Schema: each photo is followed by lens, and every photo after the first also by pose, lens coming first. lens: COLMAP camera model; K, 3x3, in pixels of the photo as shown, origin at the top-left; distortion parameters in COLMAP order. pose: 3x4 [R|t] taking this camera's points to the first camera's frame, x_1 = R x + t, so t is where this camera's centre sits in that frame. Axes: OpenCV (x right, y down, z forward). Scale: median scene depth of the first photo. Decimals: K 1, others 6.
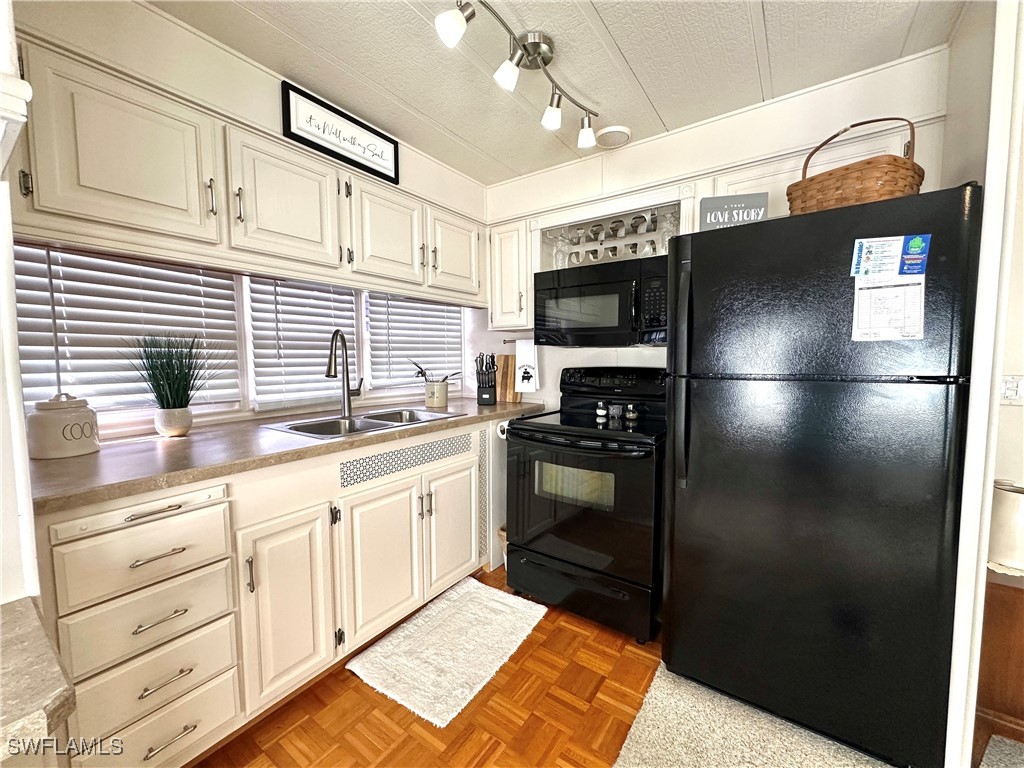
lens RADIAL K [[408.6, 0, 510.7], [0, 408.6, 386.9], [0, 0, 1]] dist [-0.003432, 0.000607]
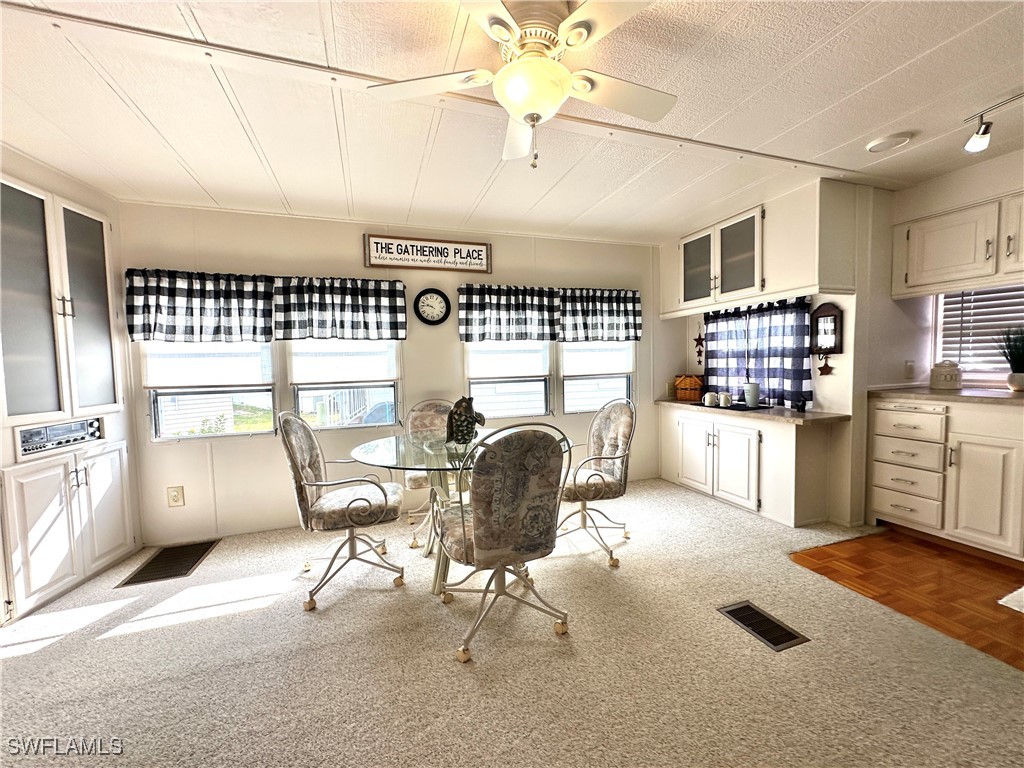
lens RADIAL K [[408.6, 0, 510.7], [0, 408.6, 386.9], [0, 0, 1]] dist [-0.003432, 0.000607]
pose [[-0.587098, 0.061471, -0.807179, 1.637328], [-0.039902, 0.993703, 0.104698, 0.019818], [0.808532, 0.093676, -0.580948, 0.343326]]
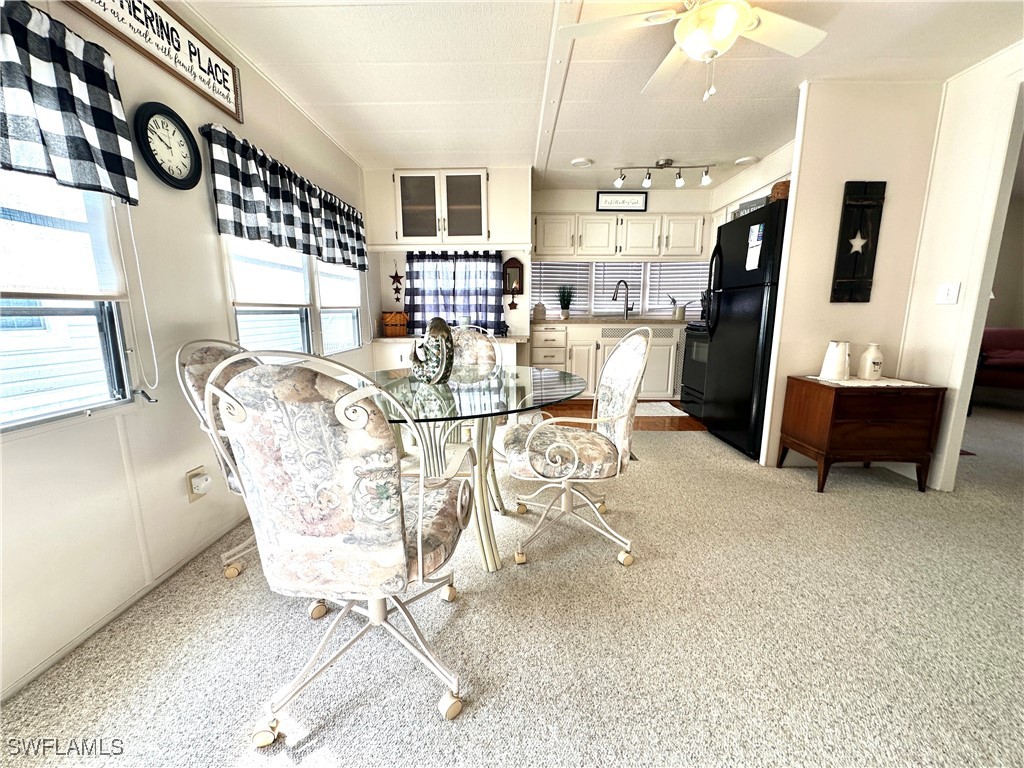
lens RADIAL K [[408.6, 0, 510.7], [0, 408.6, 386.9], [0, 0, 1]] dist [-0.003432, 0.000607]
pose [[0.564053, 0.149564, -0.812080, 1.542103], [-0.064530, 0.988436, 0.137223, 0.235161], [0.823213, -0.024997, 0.567182, -1.098595]]
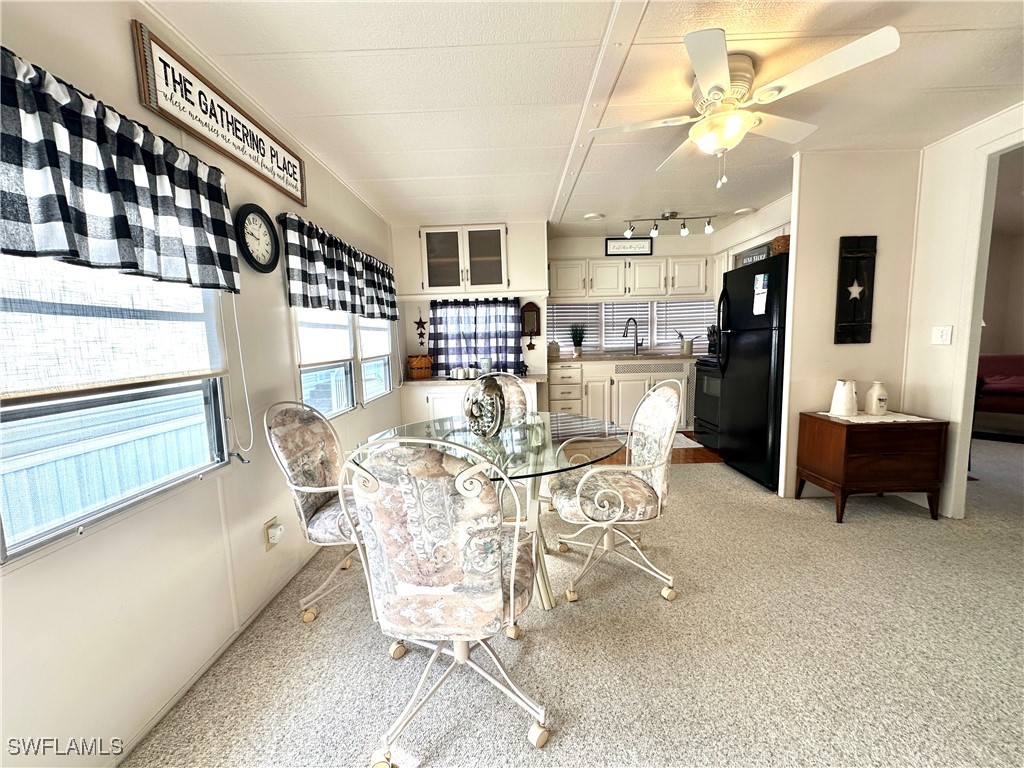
lens RADIAL K [[408.6, 0, 510.7], [0, 408.6, 386.9], [0, 0, 1]] dist [-0.003432, 0.000607]
pose [[0.566248, 0.082218, -0.820124, 1.560323], [-0.037340, 0.996550, 0.074124, 0.152345], [0.823388, -0.011349, 0.567365, -1.274893]]
